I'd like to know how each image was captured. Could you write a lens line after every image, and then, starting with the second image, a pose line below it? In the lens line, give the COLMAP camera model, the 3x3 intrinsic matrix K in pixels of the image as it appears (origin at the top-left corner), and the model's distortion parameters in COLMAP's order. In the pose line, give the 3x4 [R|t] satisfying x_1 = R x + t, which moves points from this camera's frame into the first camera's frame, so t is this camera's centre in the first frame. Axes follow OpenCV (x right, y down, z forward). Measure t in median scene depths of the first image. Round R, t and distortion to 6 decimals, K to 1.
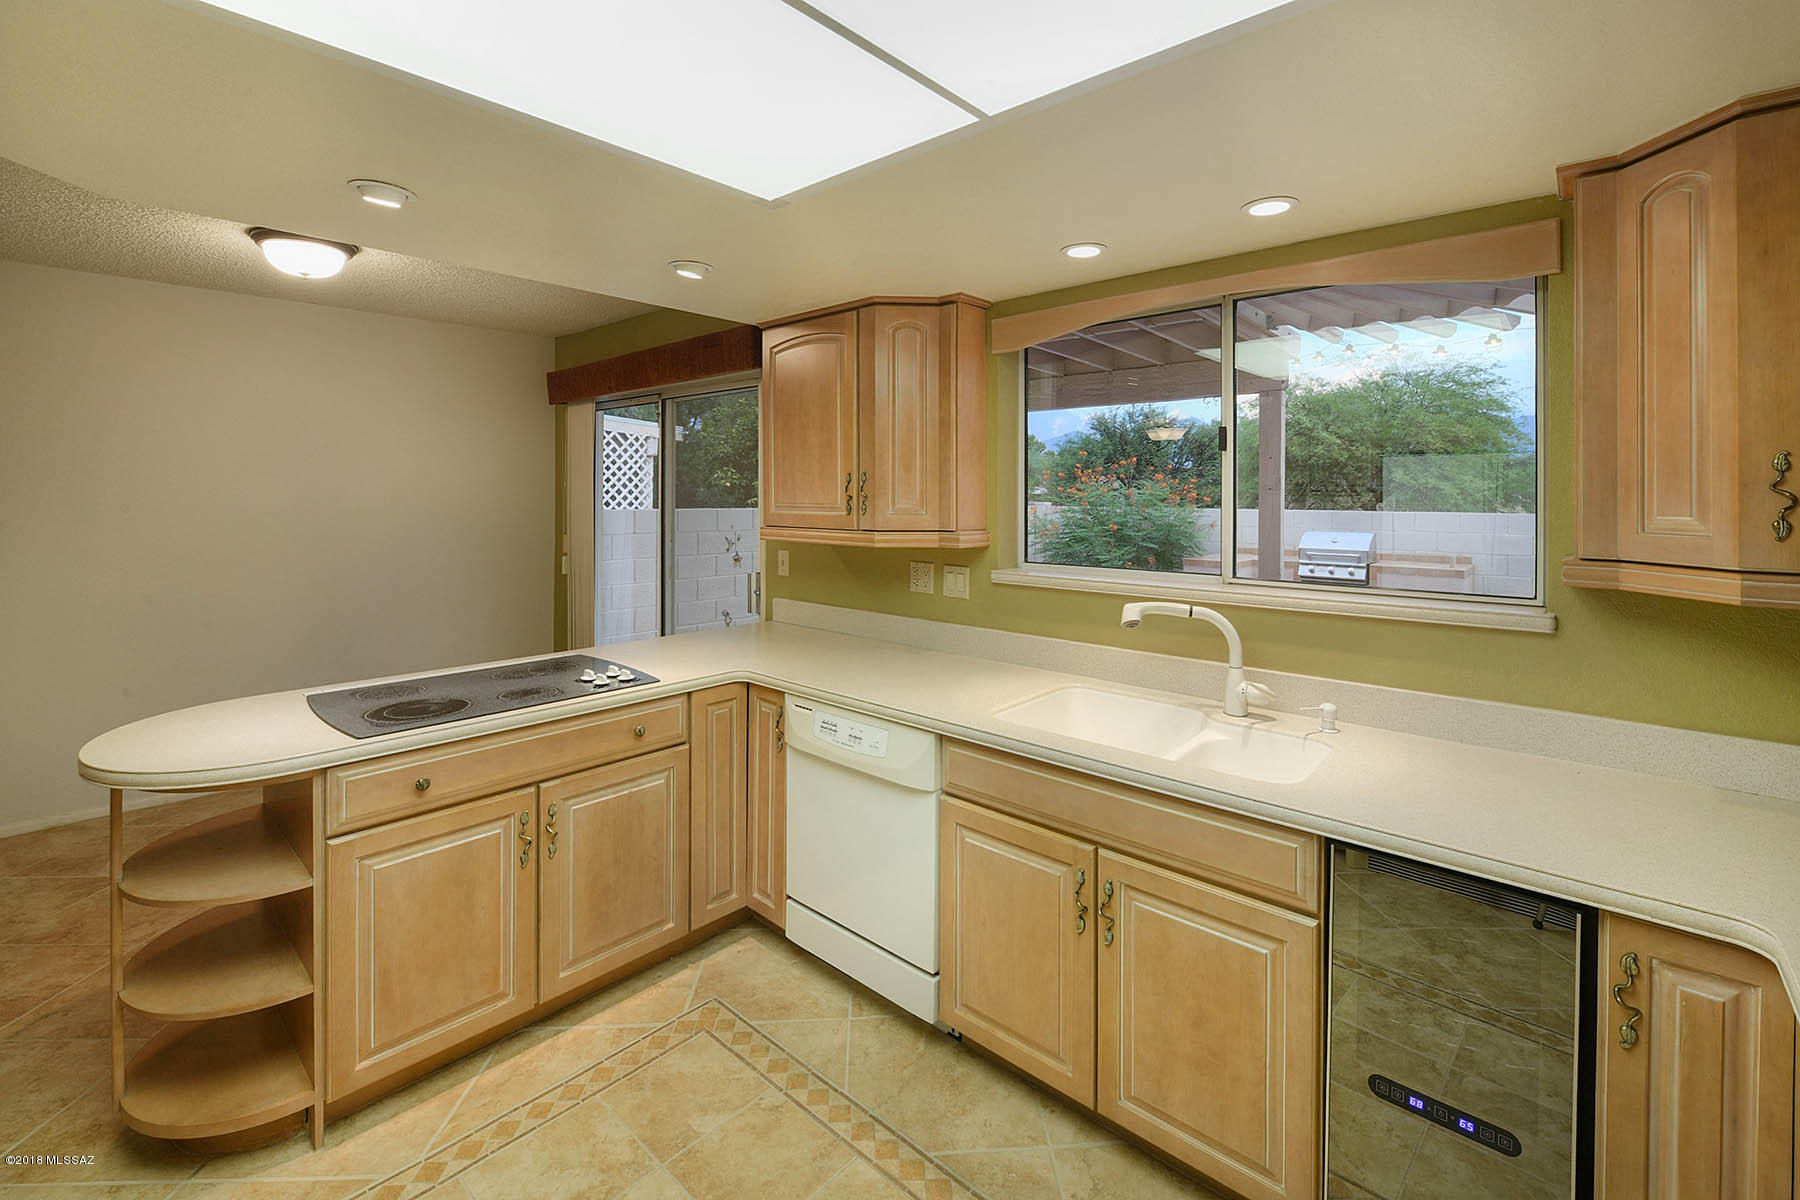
lens RADIAL K [[736.8, 0, 926.8], [0, 736.8, 496.2], [0, 0, 1]] dist [-0.009491, -0.000593]
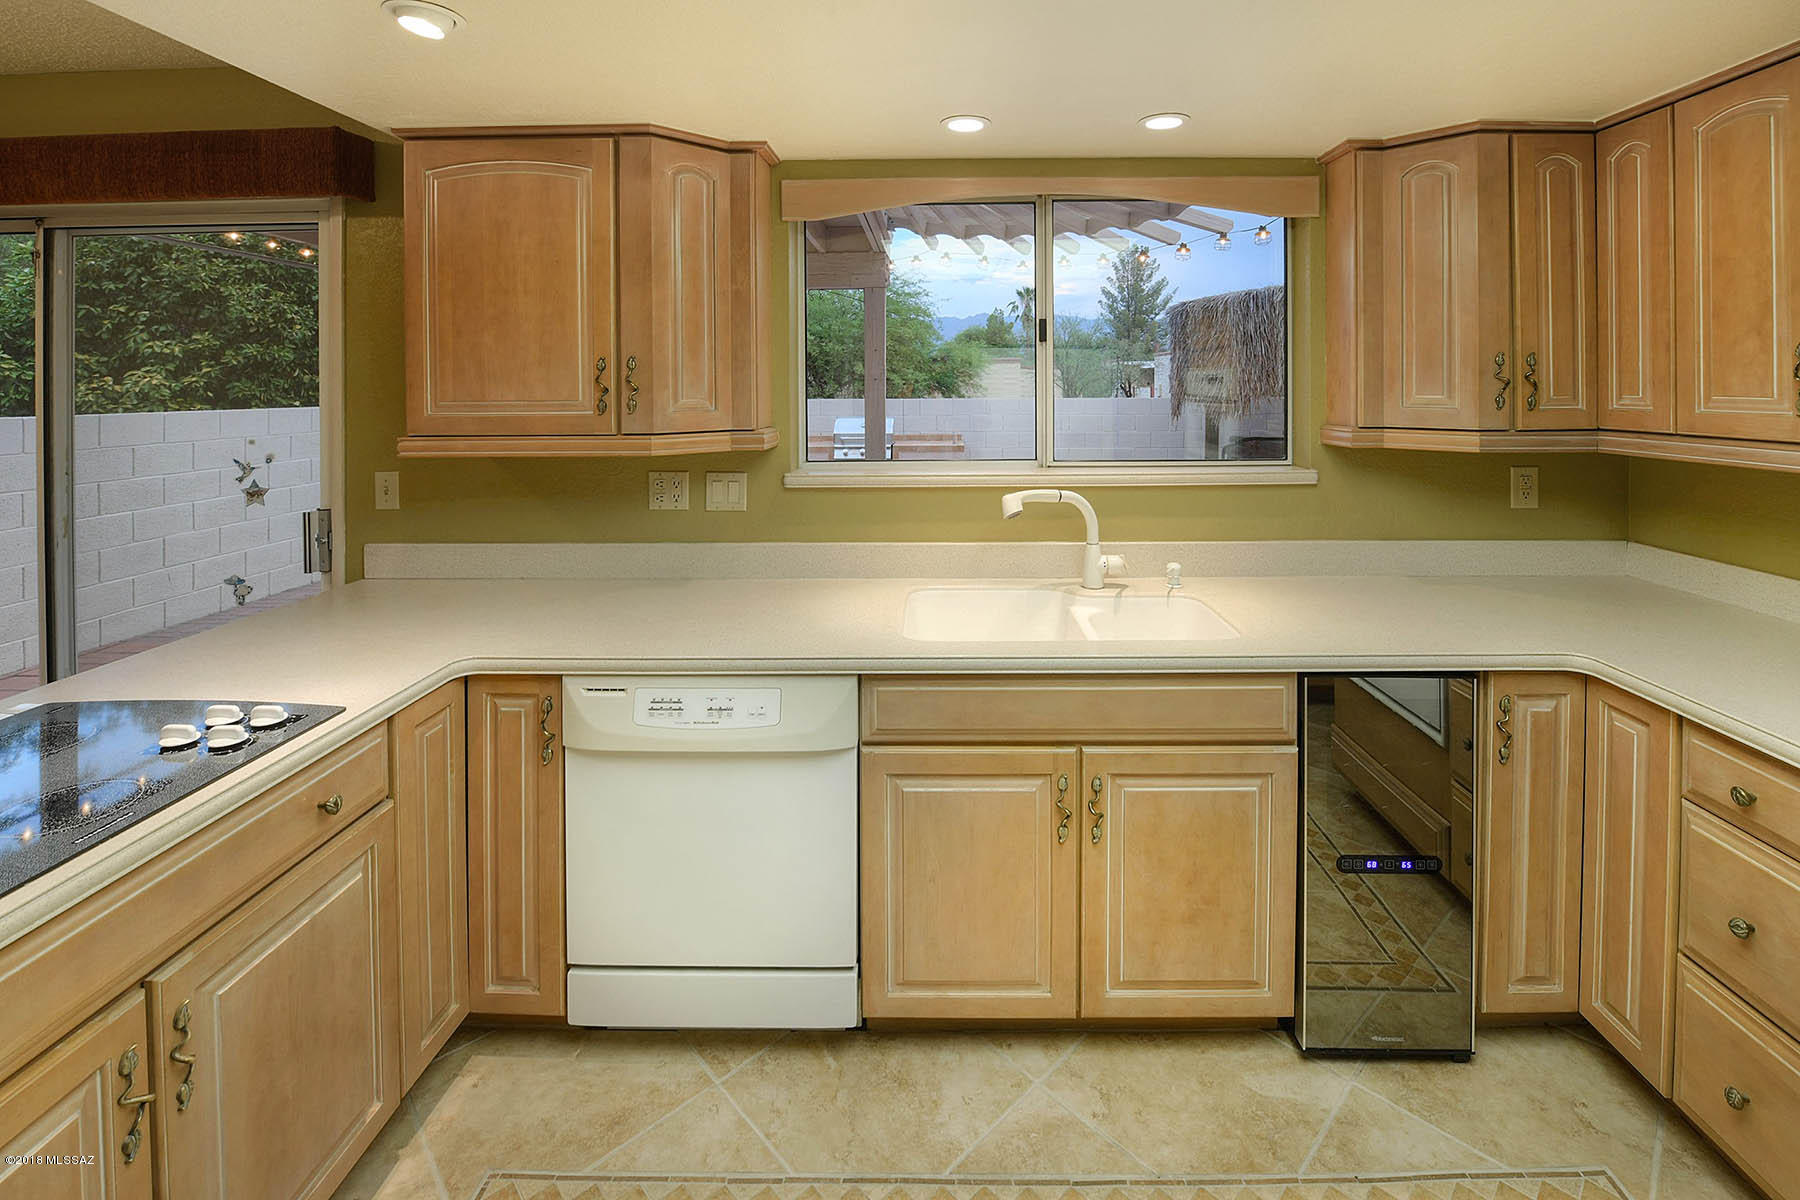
lens RADIAL K [[745.9, 0, 909.0], [0, 745.9, 392.6], [0, 0, 1]] dist [-0.009869, -0.000749]
pose [[0.778371, -0.014106, 0.627647, -0.406531], [0.010365, 0.999900, 0.009618, -0.001501], [-0.627720, -0.000981, 0.778439, 0.277903]]
